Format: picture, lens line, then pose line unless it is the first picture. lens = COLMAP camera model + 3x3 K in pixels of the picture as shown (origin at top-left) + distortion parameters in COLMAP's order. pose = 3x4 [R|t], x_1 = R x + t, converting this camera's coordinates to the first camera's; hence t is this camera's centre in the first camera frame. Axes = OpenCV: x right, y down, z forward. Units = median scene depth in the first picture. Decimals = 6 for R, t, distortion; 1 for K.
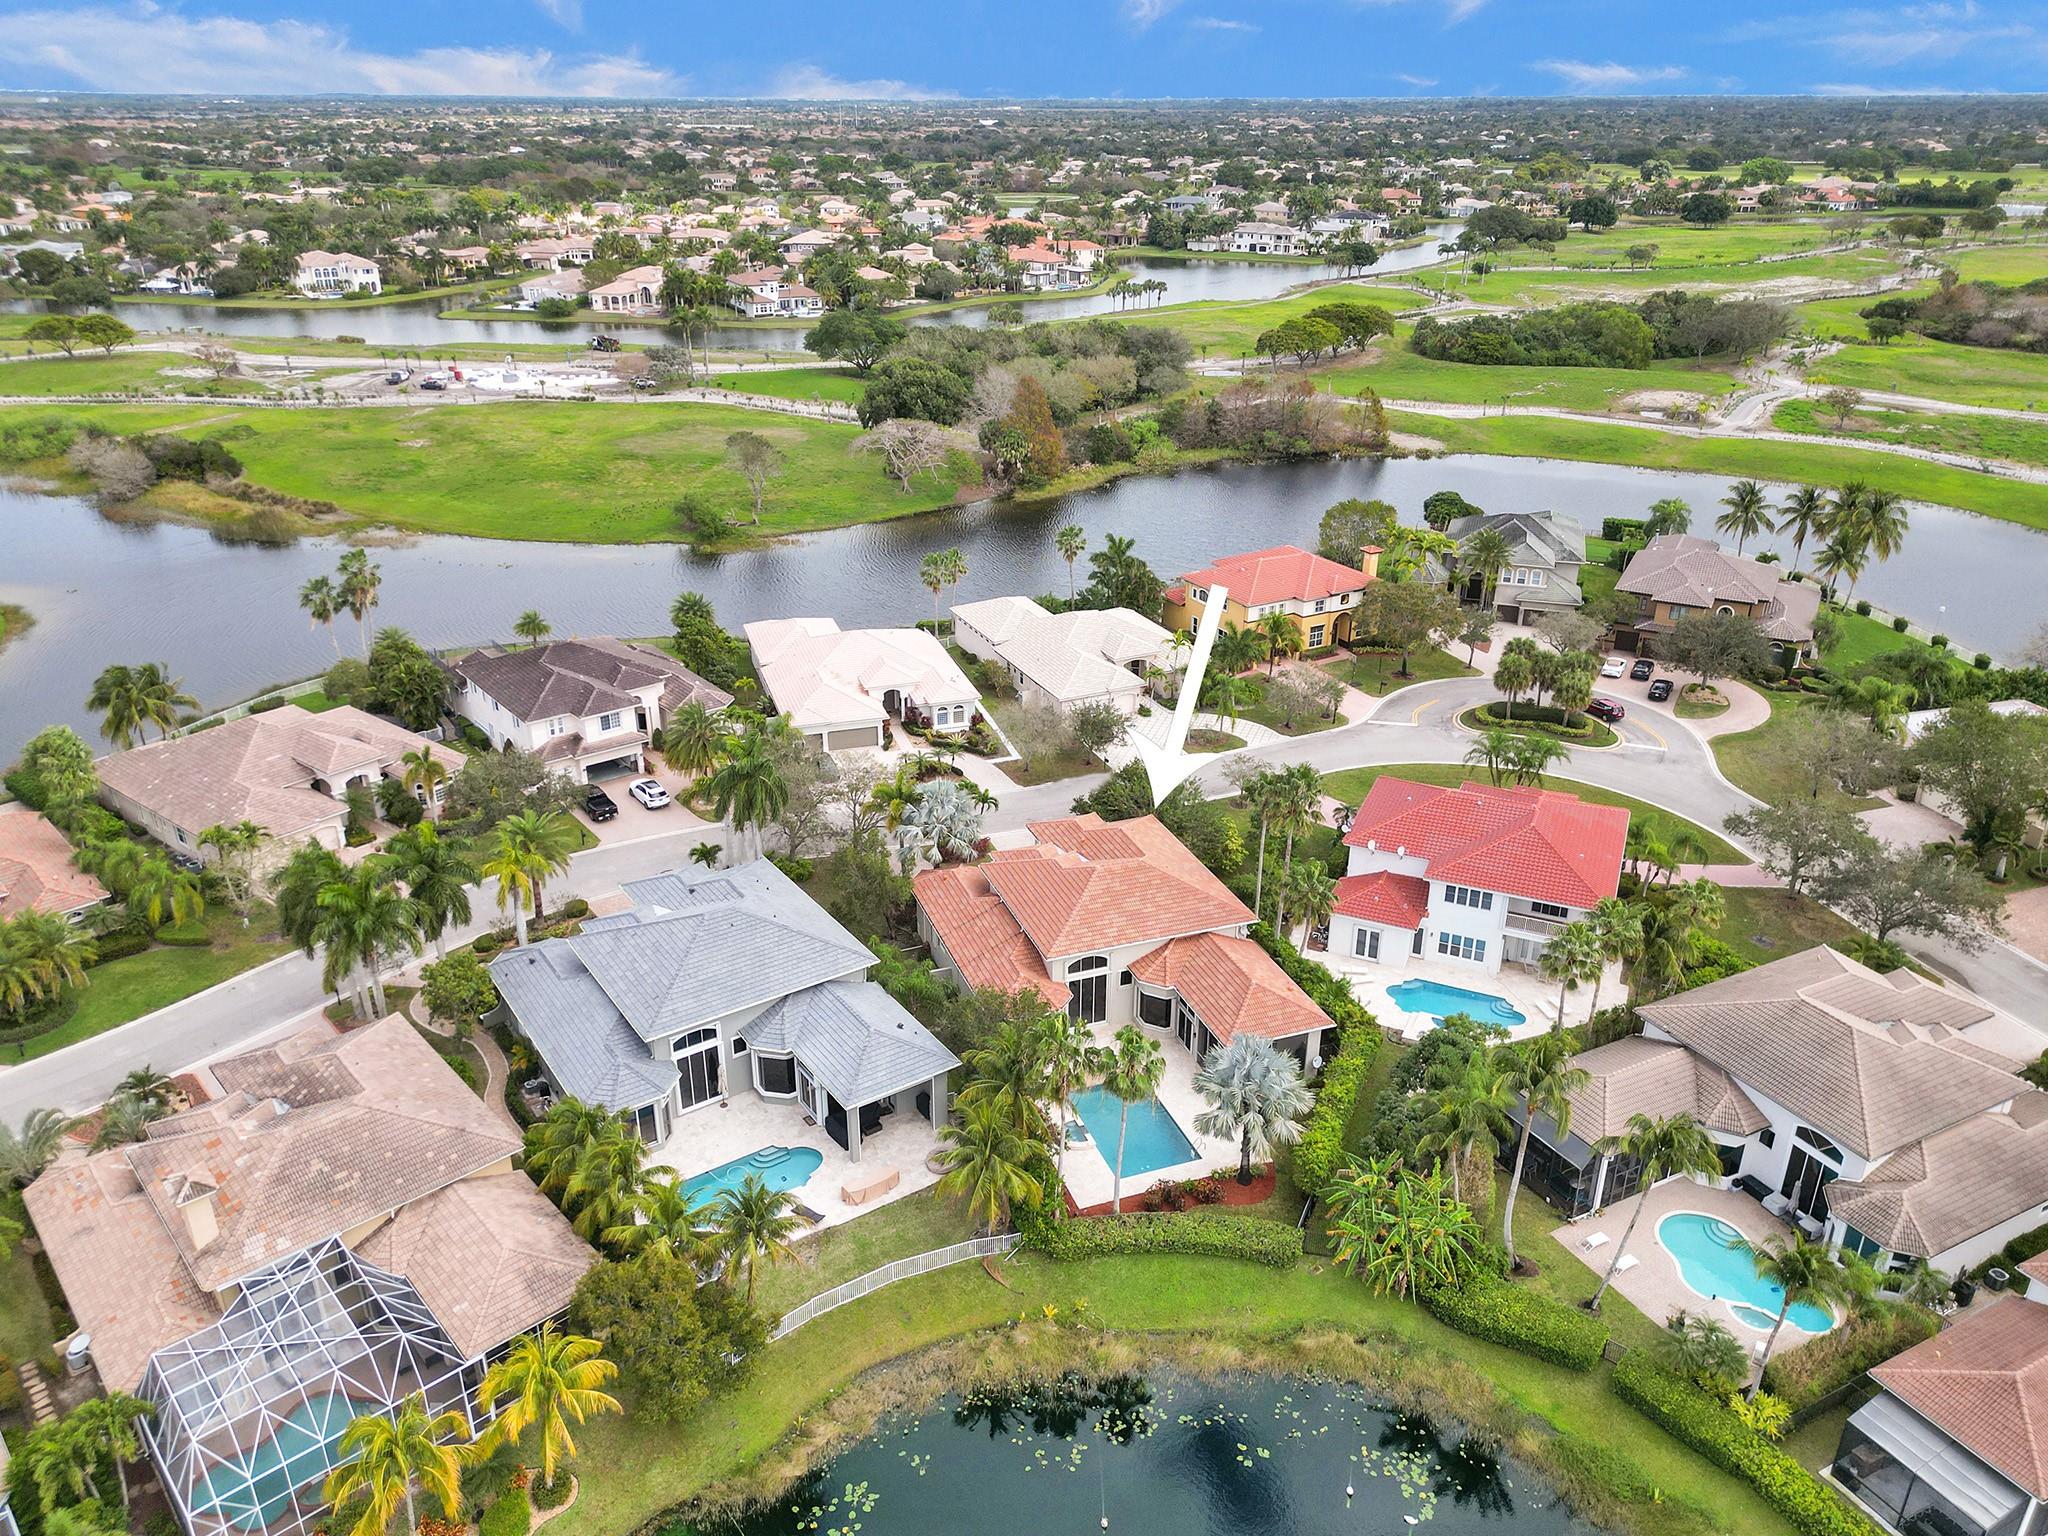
lens RADIAL K [[1416.4, 0, 1023.1], [0, 1416.4, 793.0], [0, 0, 1]] dist [0.069921, -0.077945]
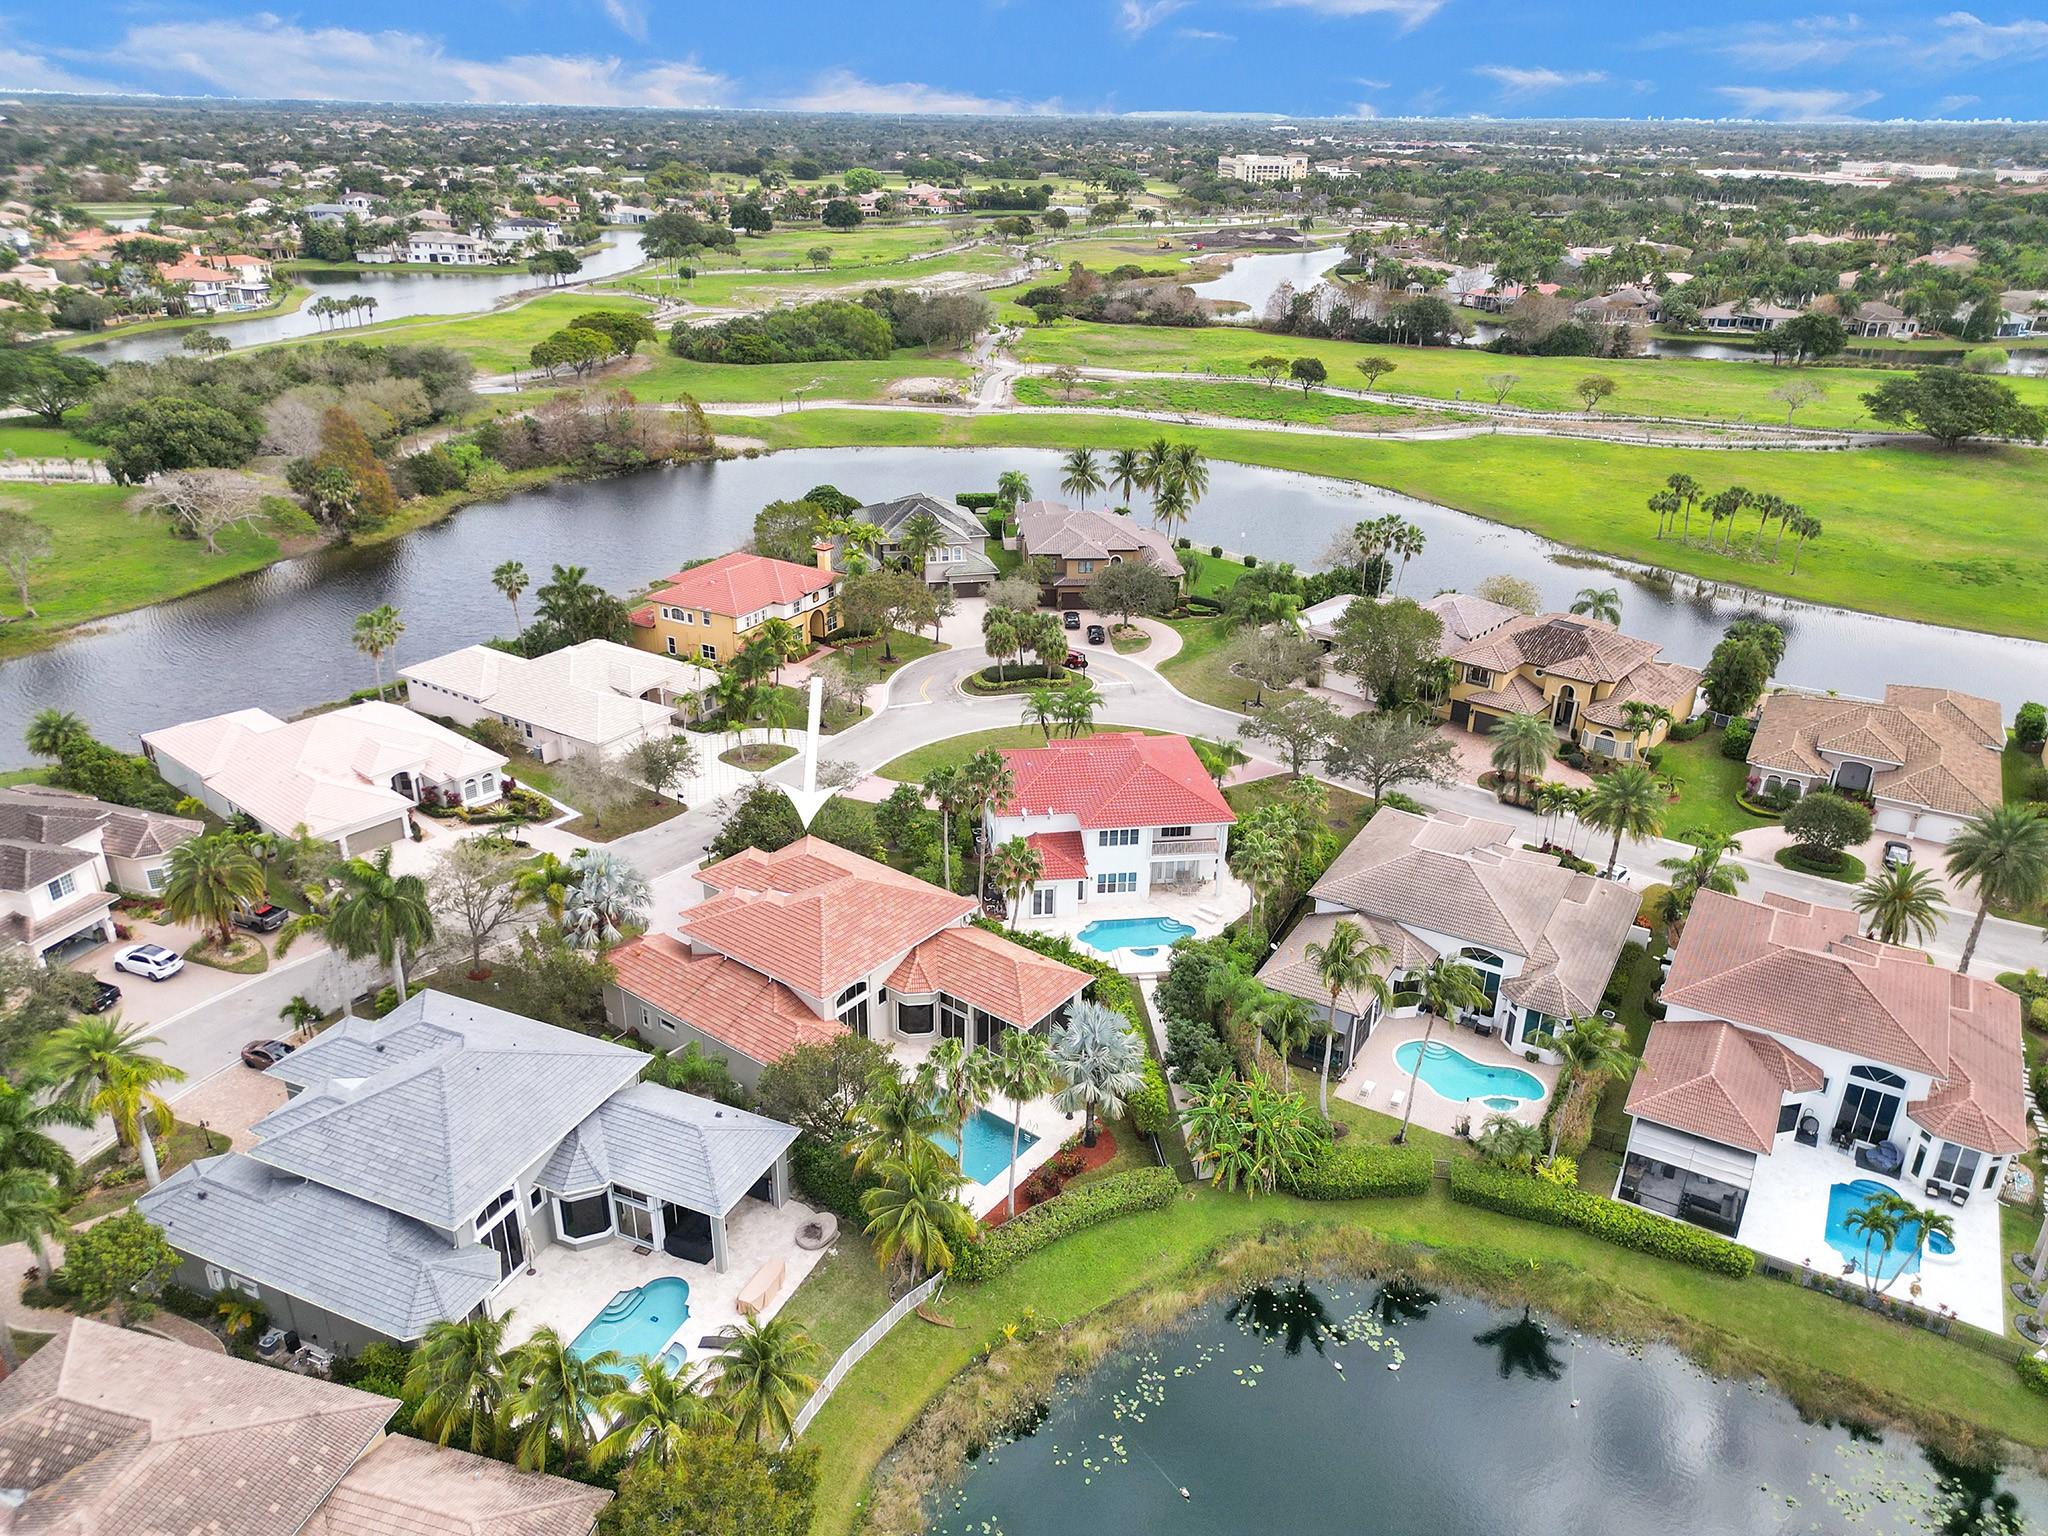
lens RADIAL K [[1403.9, 0, 1024.0], [0, 1403.9, 768.0], [0, 0, 1]] dist [0.073882, -0.078492]
pose [[0.848719, -0.209294, 0.485666, -0.101798], [0.217161, 0.975283, 0.040793, -0.015085], [-0.482200, 0.070846, 0.873192, 0.031187]]
